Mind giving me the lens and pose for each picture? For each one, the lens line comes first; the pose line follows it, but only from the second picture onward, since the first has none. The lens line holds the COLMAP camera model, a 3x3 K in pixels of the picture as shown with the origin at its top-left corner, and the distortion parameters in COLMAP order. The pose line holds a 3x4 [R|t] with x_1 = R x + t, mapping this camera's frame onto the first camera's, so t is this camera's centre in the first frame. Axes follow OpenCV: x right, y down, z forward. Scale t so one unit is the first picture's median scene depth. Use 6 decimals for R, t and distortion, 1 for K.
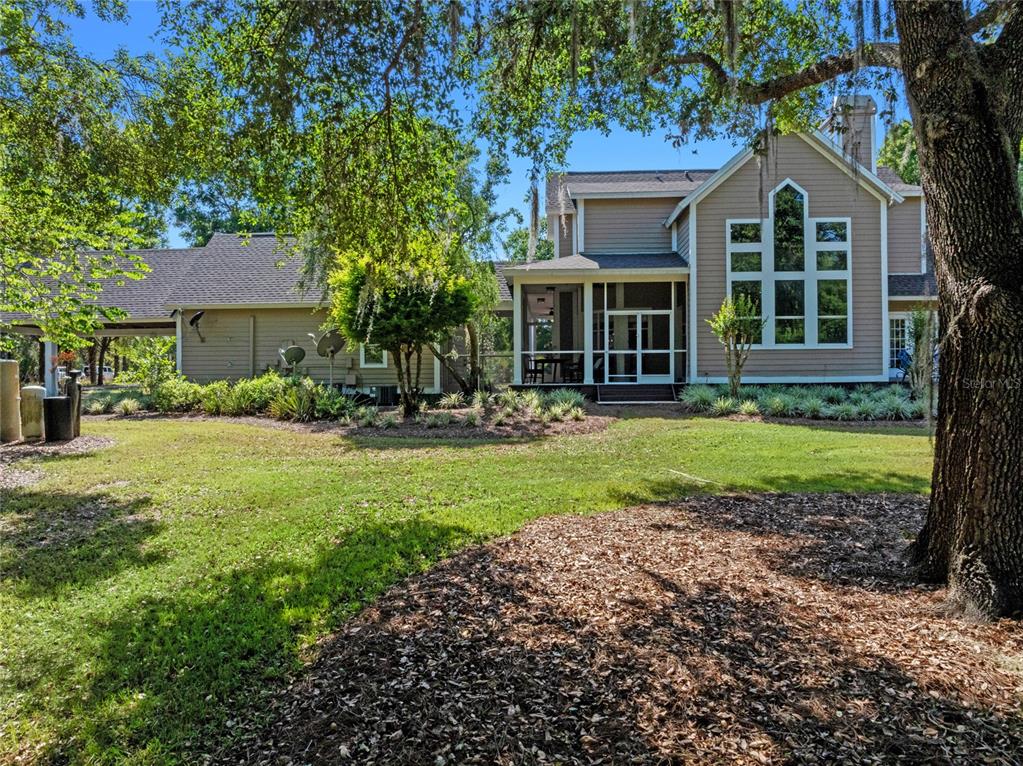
lens RADIAL K [[704.8, 0, 509.5], [0, 704.8, 375.9], [0, 0, 1]] dist [-0.022148, -0.013711]
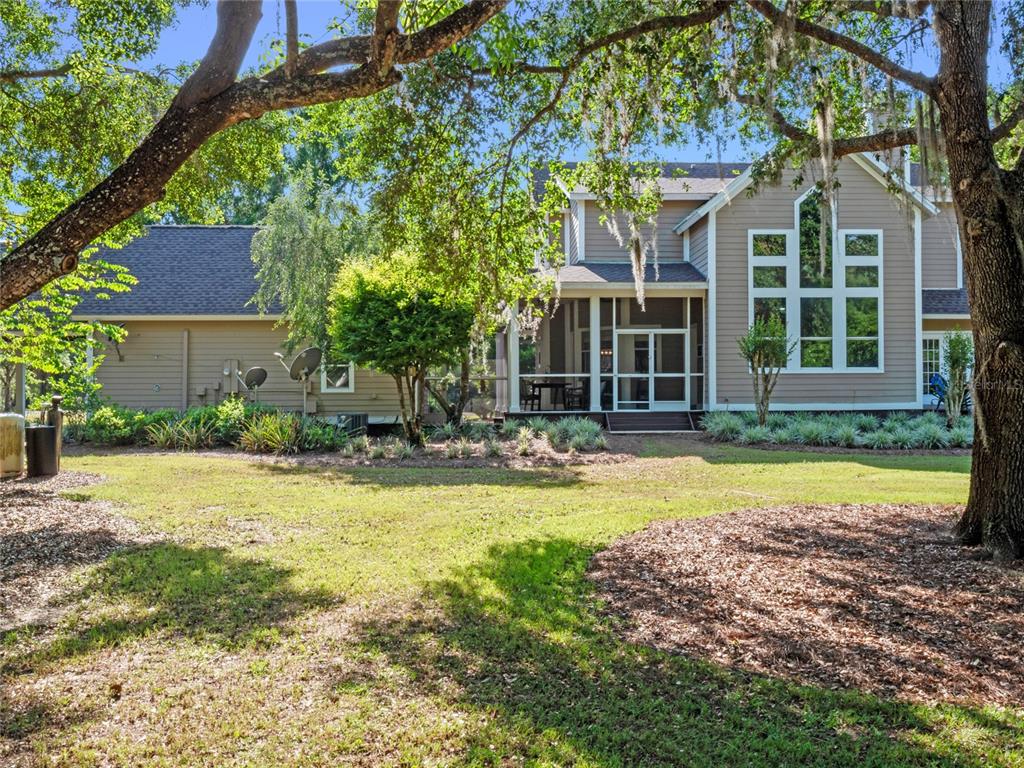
lens RADIAL K [[950.3, 0, 514.9], [0, 950.3, 386.5], [0, 0, 1]] dist [0.027766, 0.000000]
pose [[0.994905, 0.002803, 0.100777, -0.113334], [-0.001016, 0.999841, -0.017785, 0.001421], [-0.100811, 0.017592, 0.994750, -0.186429]]
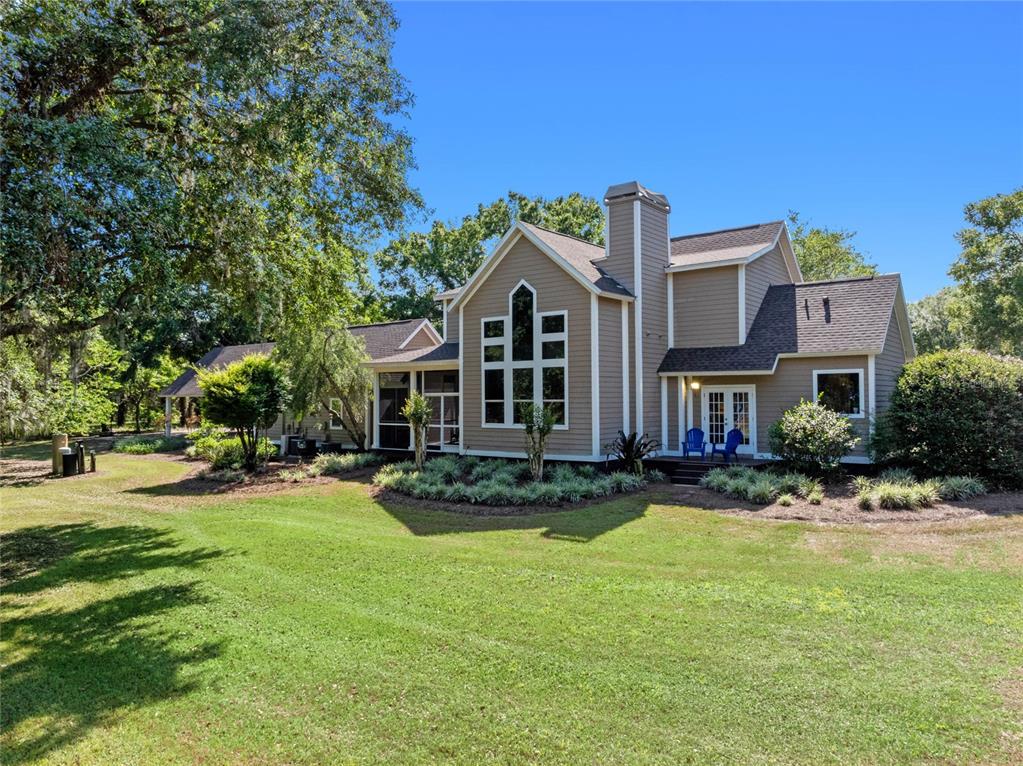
lens RADIAL K [[704.8, 0, 510.6], [0, 704.8, 382.6], [0, 0, 1]] dist [-0.022148, -0.013711]
pose [[0.834184, -0.014201, -0.551304, 1.005776], [0.000371, 0.999683, -0.025190, -0.082864], [0.551486, 0.020809, 0.833924, 0.027822]]
